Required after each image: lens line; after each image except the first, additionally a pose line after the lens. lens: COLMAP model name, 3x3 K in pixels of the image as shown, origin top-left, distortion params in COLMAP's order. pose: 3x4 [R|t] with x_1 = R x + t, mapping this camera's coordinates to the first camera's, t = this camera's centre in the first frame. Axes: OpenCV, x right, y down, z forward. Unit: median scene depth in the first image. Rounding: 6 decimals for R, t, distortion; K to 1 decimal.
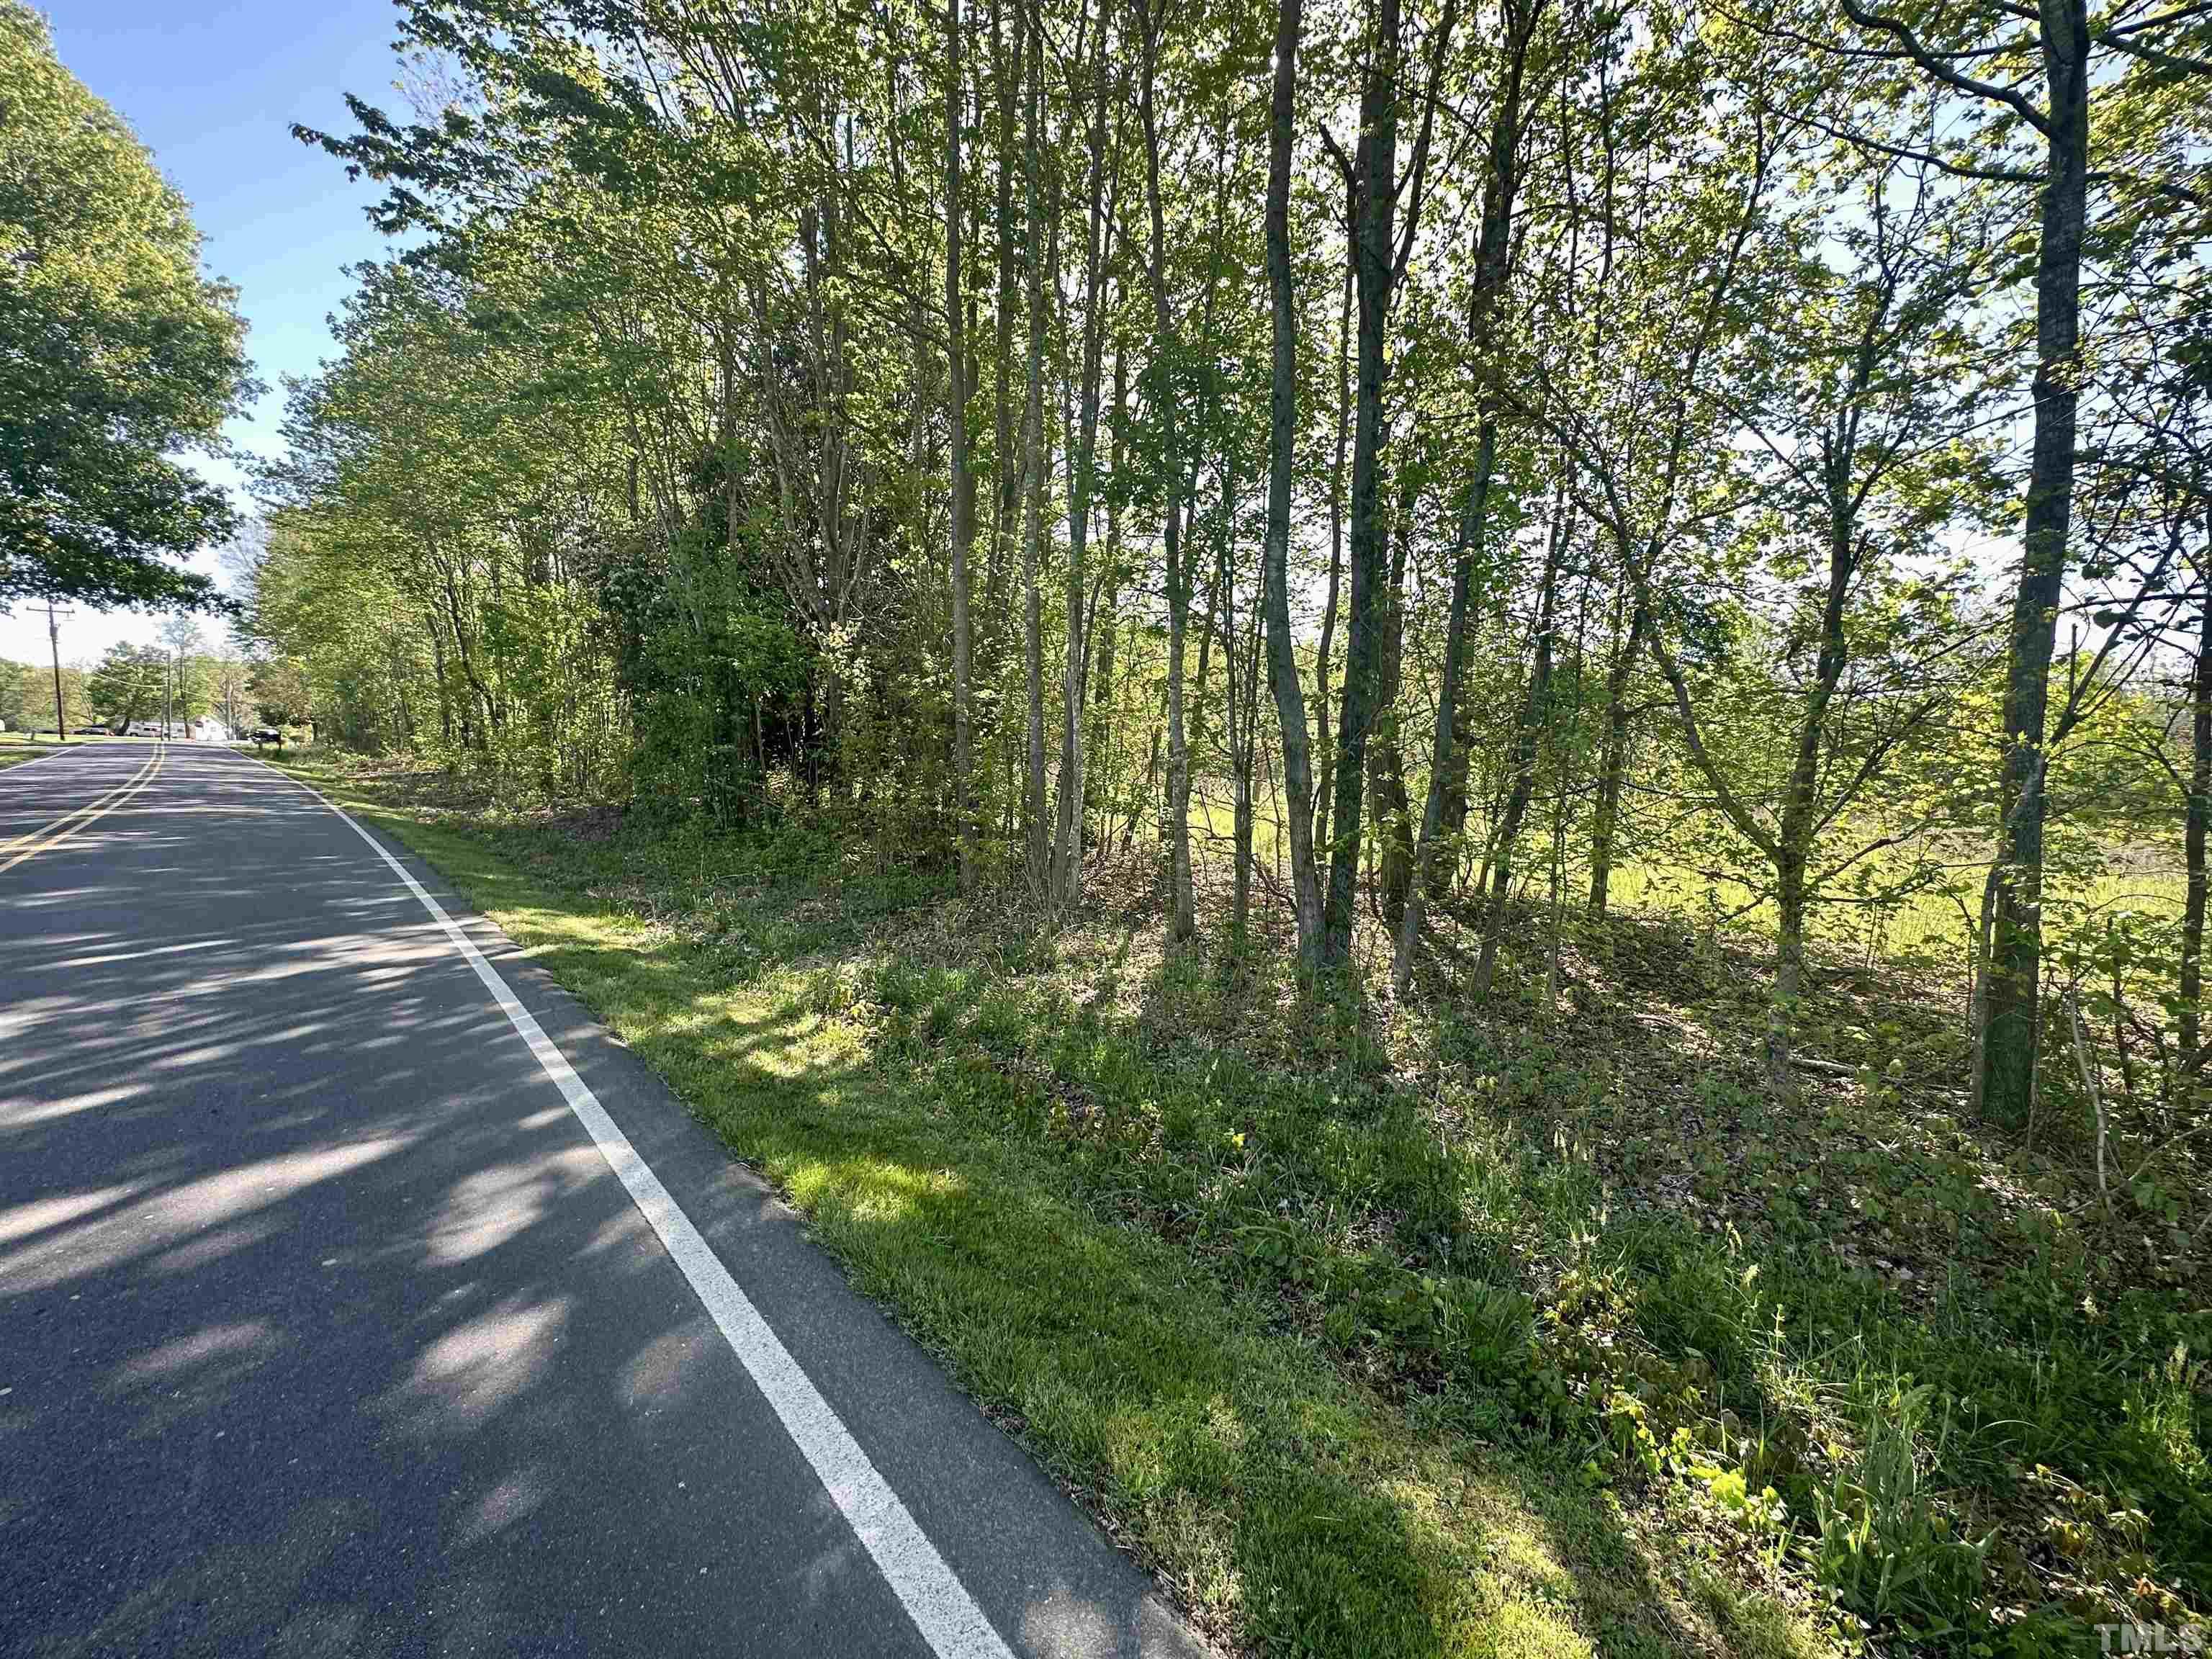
lens RADIAL K [[884.1, 0, 1106.9], [0, 884.1, 829.2], [0, 0, 1]] dist [-0.007027, 0.000115]
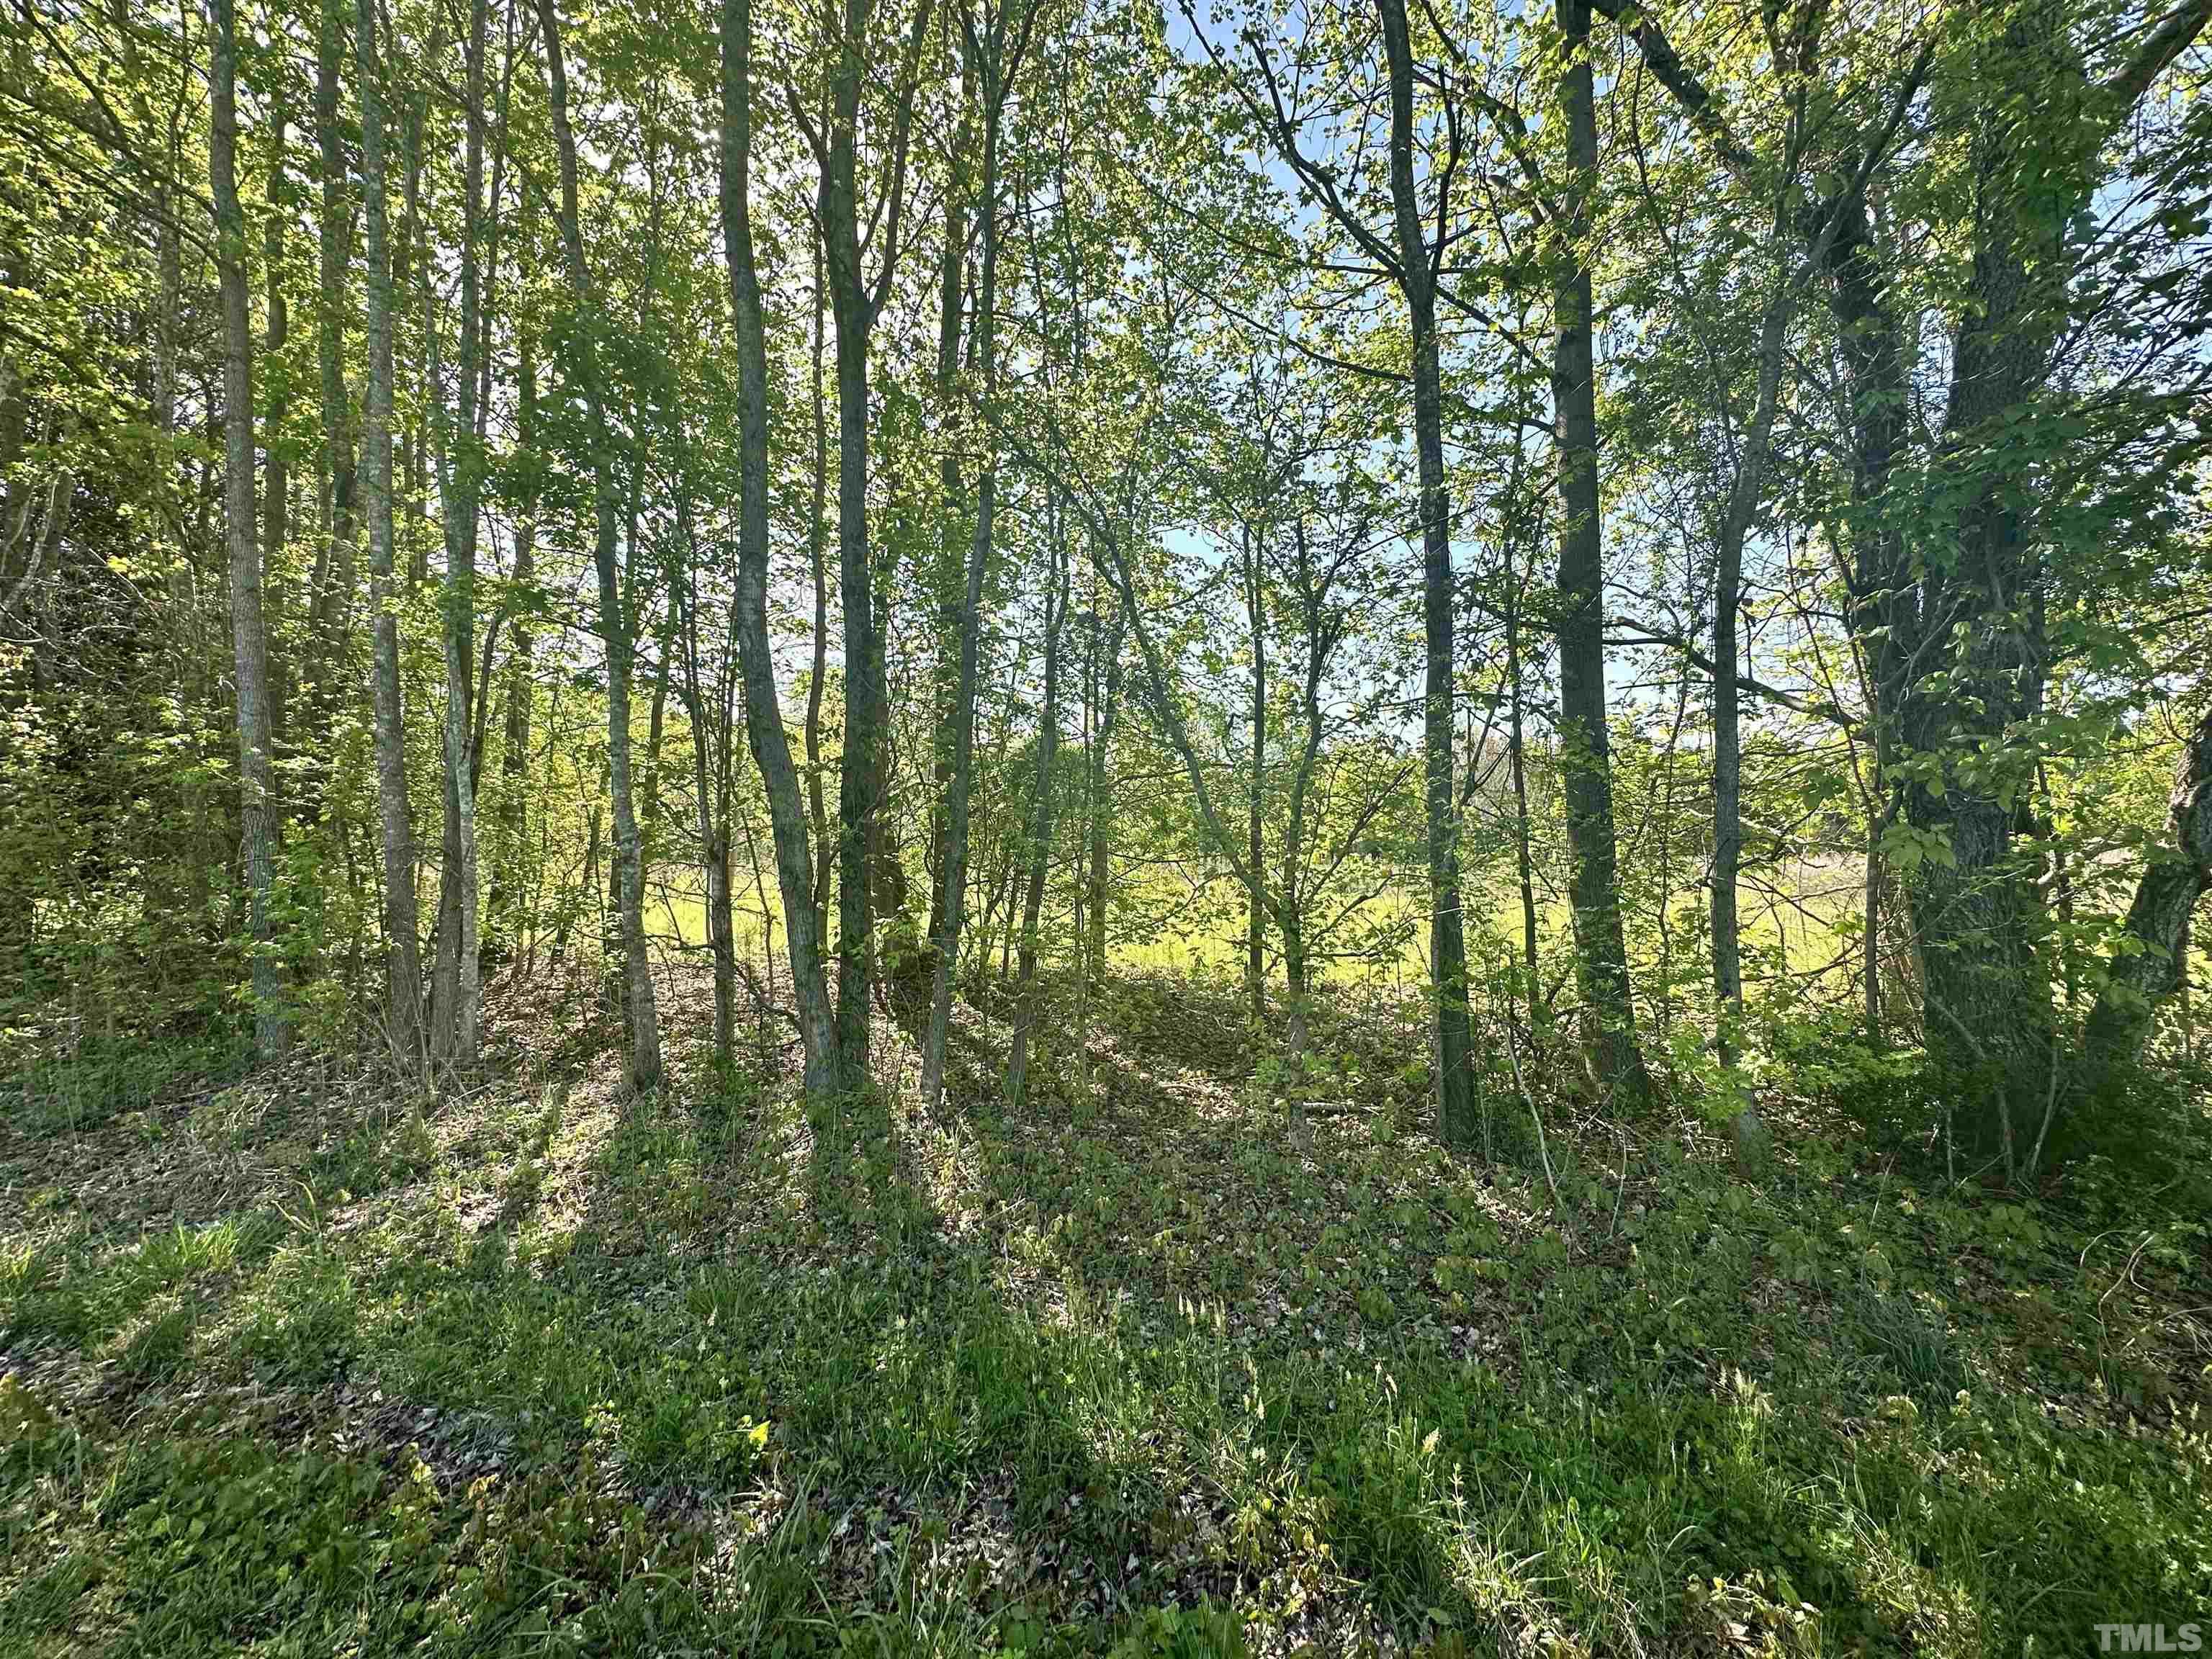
lens RADIAL K [[884.1, 0, 1116.8], [0, 884.1, 826.5], [0, 0, 1]] dist [-0.007027, 0.000115]
pose [[0.831996, -0.031040, 0.553913, 0.011095], [0.079793, 0.994748, -0.064107, -0.015279], [-0.549013, 0.097535, 0.830103, 0.130669]]
